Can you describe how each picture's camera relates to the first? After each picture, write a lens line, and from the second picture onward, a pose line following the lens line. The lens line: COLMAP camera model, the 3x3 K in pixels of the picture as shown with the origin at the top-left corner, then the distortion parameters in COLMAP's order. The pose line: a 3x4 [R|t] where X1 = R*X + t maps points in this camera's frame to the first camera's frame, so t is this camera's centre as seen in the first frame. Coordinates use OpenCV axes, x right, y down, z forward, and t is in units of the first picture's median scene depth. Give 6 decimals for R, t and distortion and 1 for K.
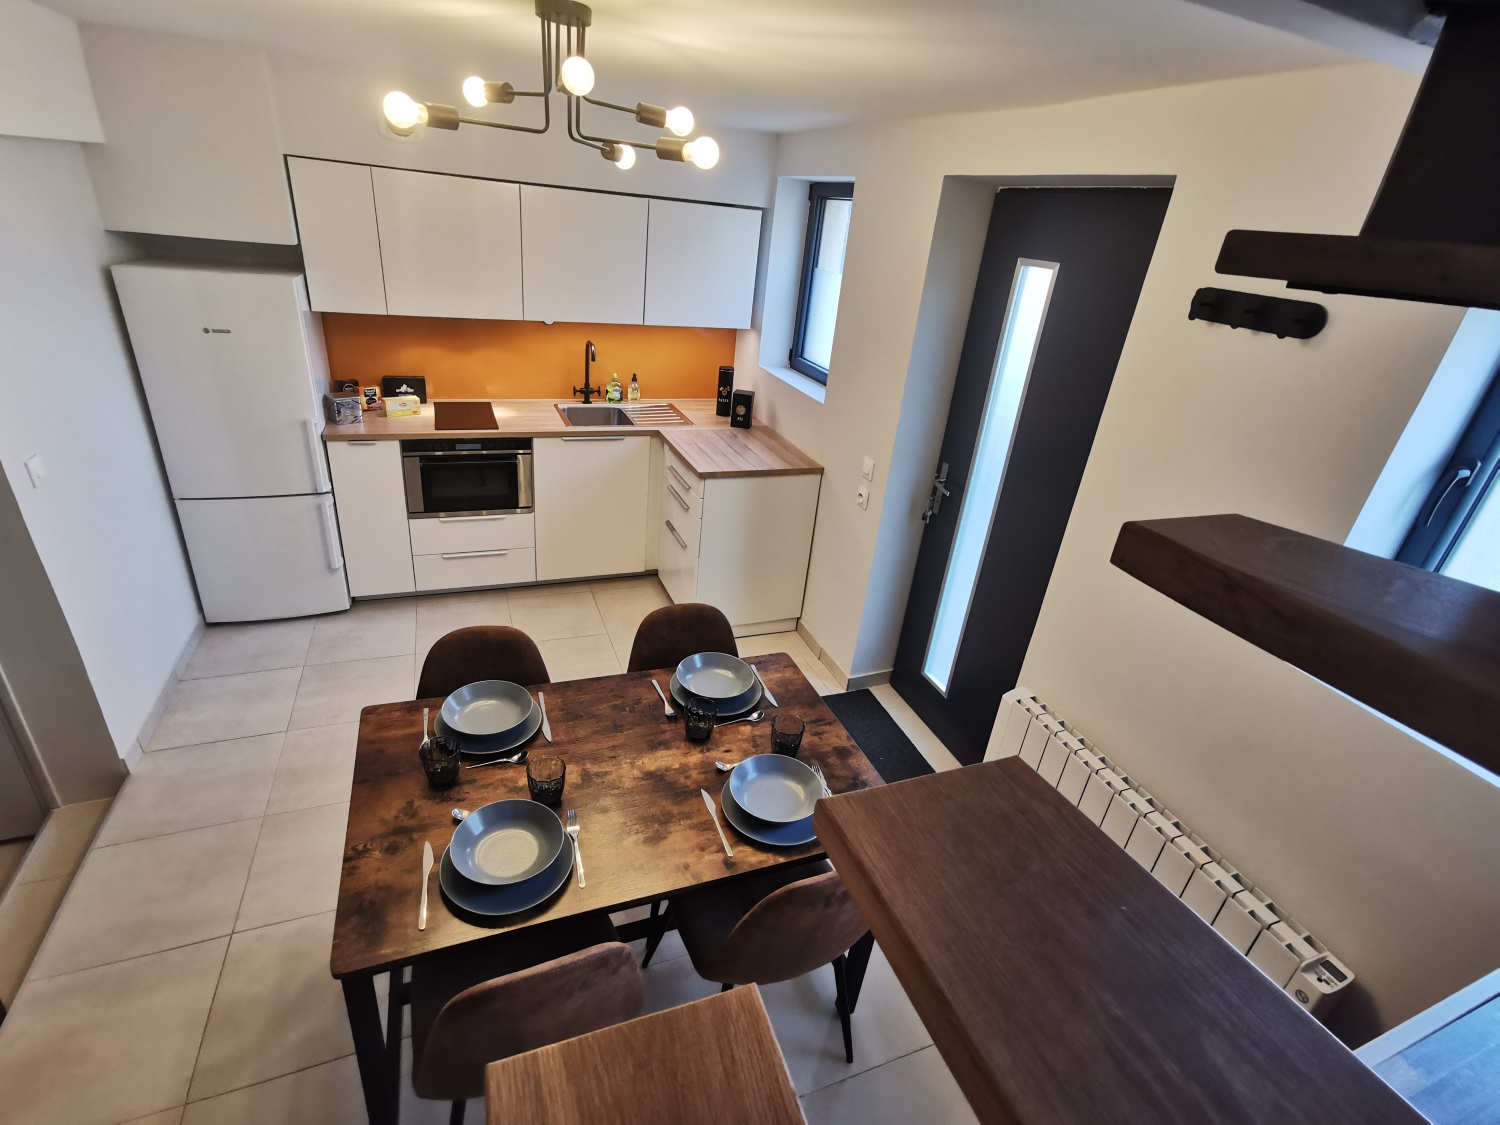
lens RADIAL K [[723.9, 0, 749.3], [0, 723.9, 569.1], [0, 0, 1]] dist [0.044654, 0.001277]
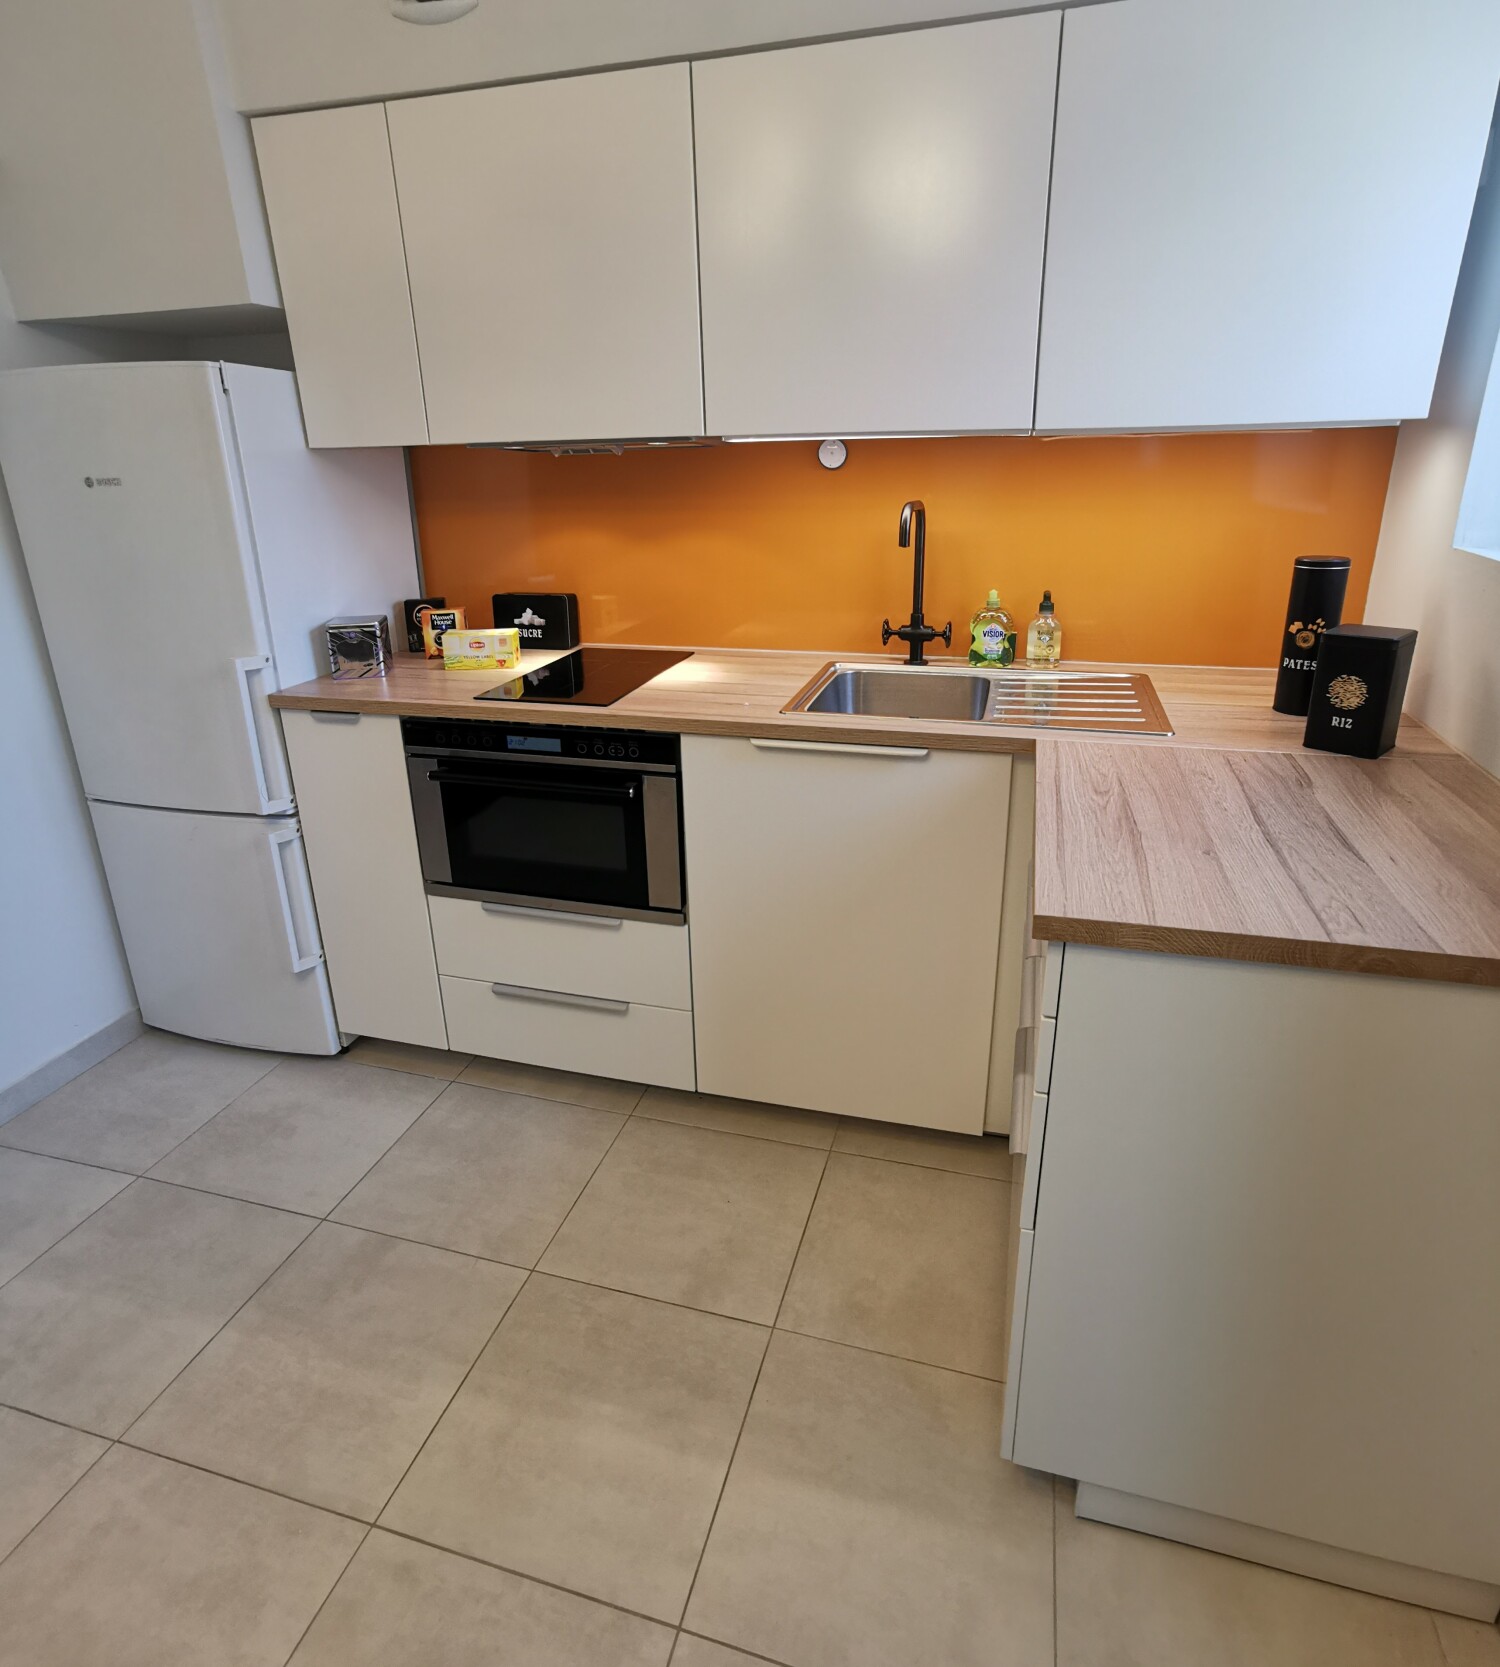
lens RADIAL K [[970.4, 0, 764.0], [0, 970.4, 803.2], [0, 0, 1]] dist [-0.014957, 0.001163]
pose [[0.788292, 0.111274, -0.605156, 0.041629], [-0.189336, 0.979658, -0.066497, -0.114040], [0.585446, 0.166997, 0.793325, 0.600576]]
